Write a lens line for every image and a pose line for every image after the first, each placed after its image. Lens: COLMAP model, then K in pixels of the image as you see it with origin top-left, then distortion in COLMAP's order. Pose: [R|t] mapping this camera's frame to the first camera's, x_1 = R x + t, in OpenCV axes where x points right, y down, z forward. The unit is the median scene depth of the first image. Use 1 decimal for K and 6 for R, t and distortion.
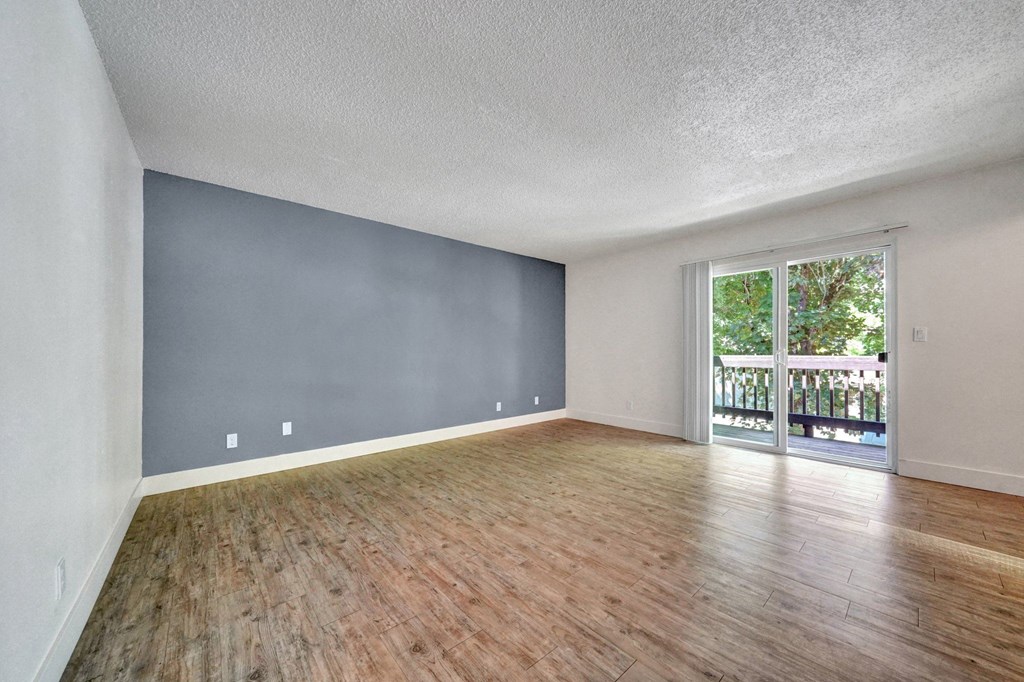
lens RADIAL K [[365.9, 0, 510.7], [0, 365.9, 348.6], [0, 0, 1]] dist [0.002479, 0.000240]
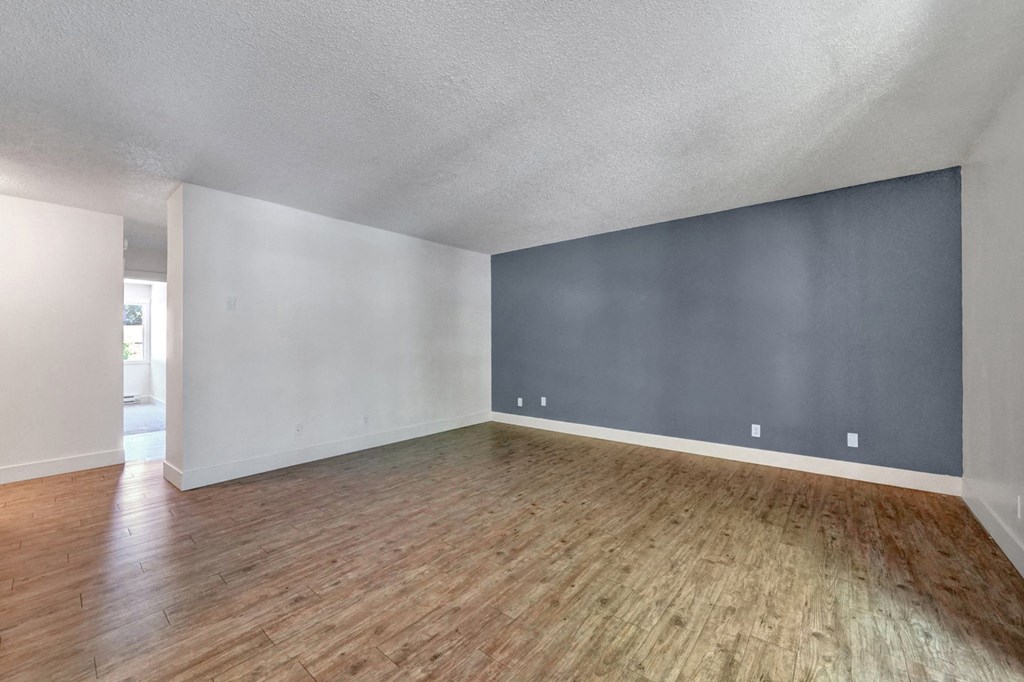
lens RADIAL K [[396.4, 0, 510.0], [0, 396.4, 342.5], [0, 0, 1]] dist [-0.002470, 0.000035]
pose [[0.156684, -0.002331, -0.987646, 1.096283], [0.011545, 0.999933, -0.000528, -0.008964], [0.987581, -0.011320, 0.156701, 0.798150]]
